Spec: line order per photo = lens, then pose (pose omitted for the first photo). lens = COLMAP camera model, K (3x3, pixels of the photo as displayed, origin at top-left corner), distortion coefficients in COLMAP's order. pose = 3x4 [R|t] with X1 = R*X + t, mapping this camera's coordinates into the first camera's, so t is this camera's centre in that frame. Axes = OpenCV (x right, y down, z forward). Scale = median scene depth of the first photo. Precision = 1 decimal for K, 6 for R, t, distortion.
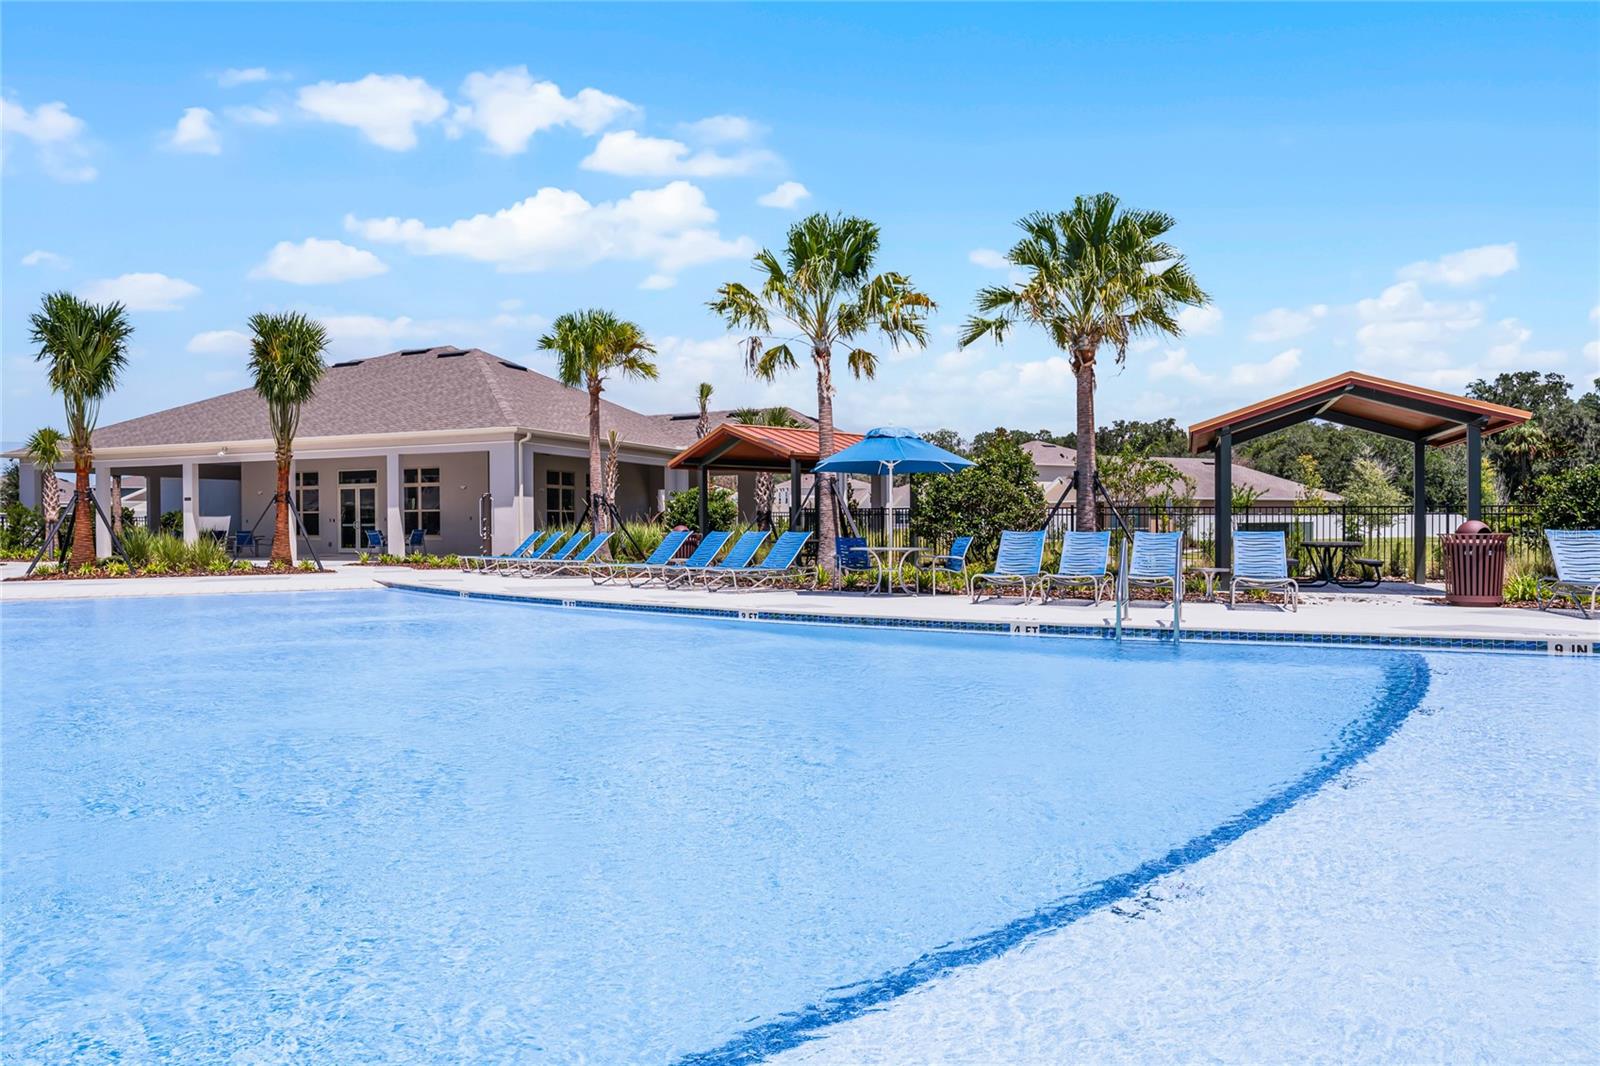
lens RADIAL K [[993.3, 0, 800.0], [0, 993.3, 533.0], [0, 0, 1]] dist [0.003809, 0.001733]
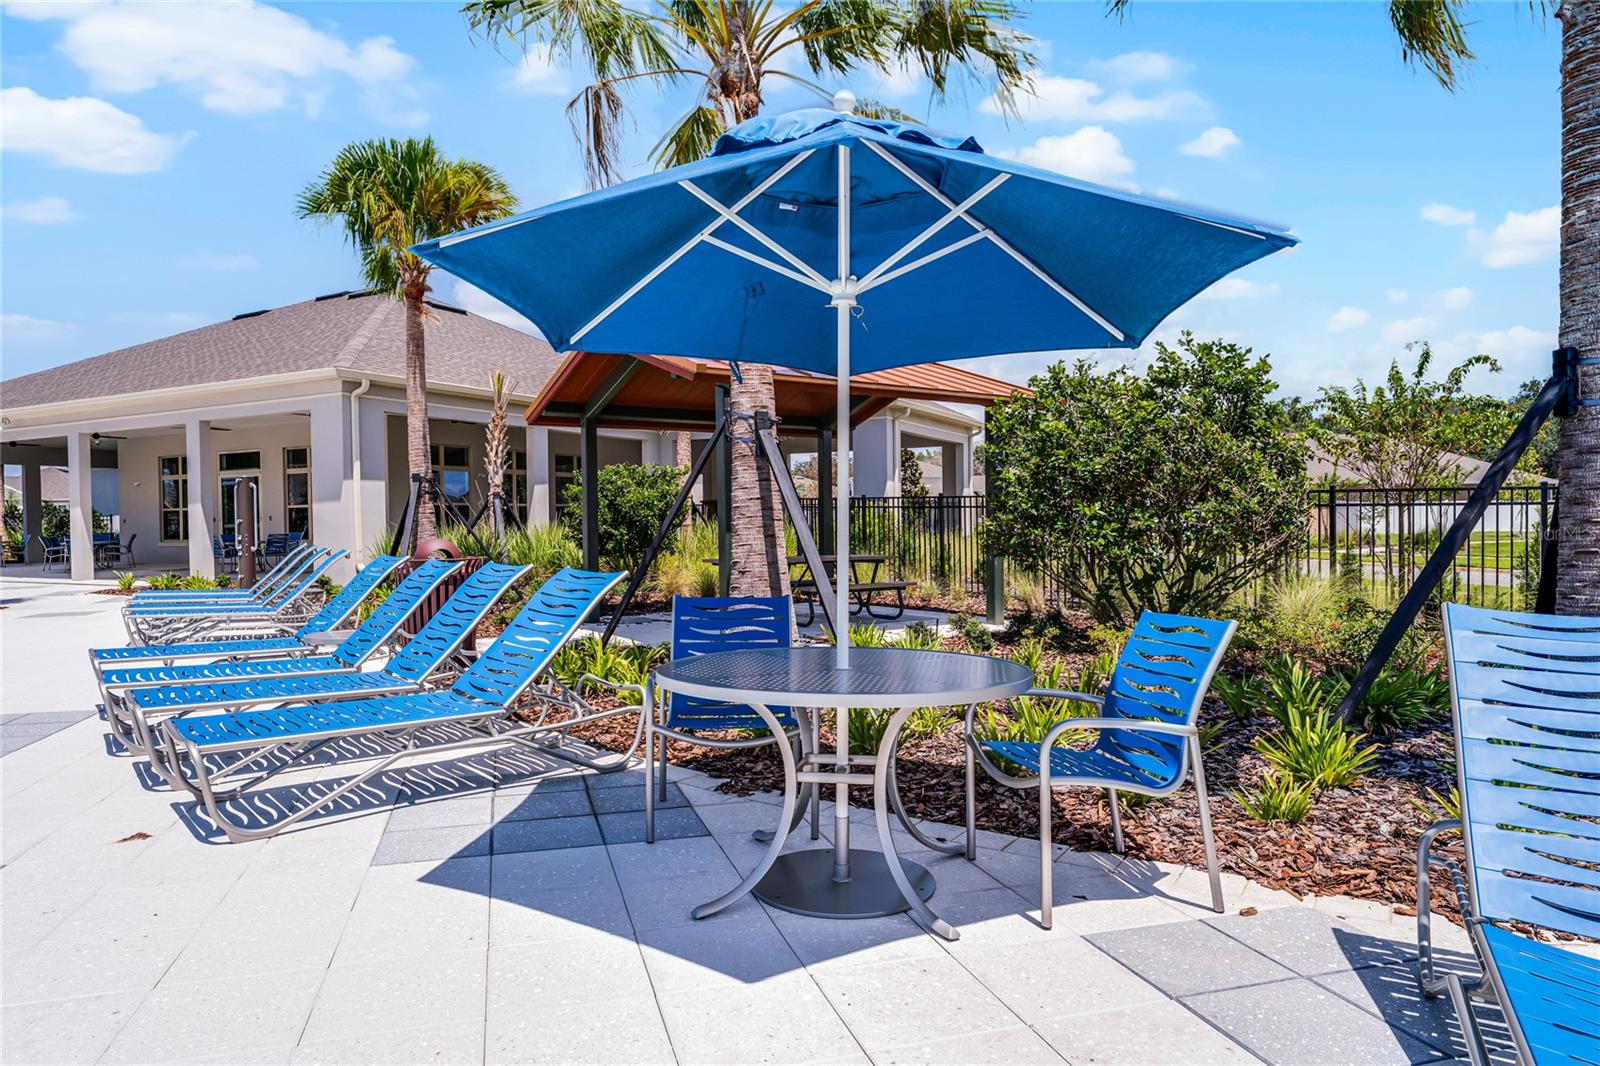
lens RADIAL K [[966.1, 0, 800.0], [0, 966.1, 533.0], [0, 0, 1]] dist [-0.000665, -0.000107]
pose [[0.995061, -0.005185, -0.099133, 0.063702], [0.006093, 0.999942, 0.008857, -0.010273], [0.099081, -0.009418, 0.995035, 0.486685]]
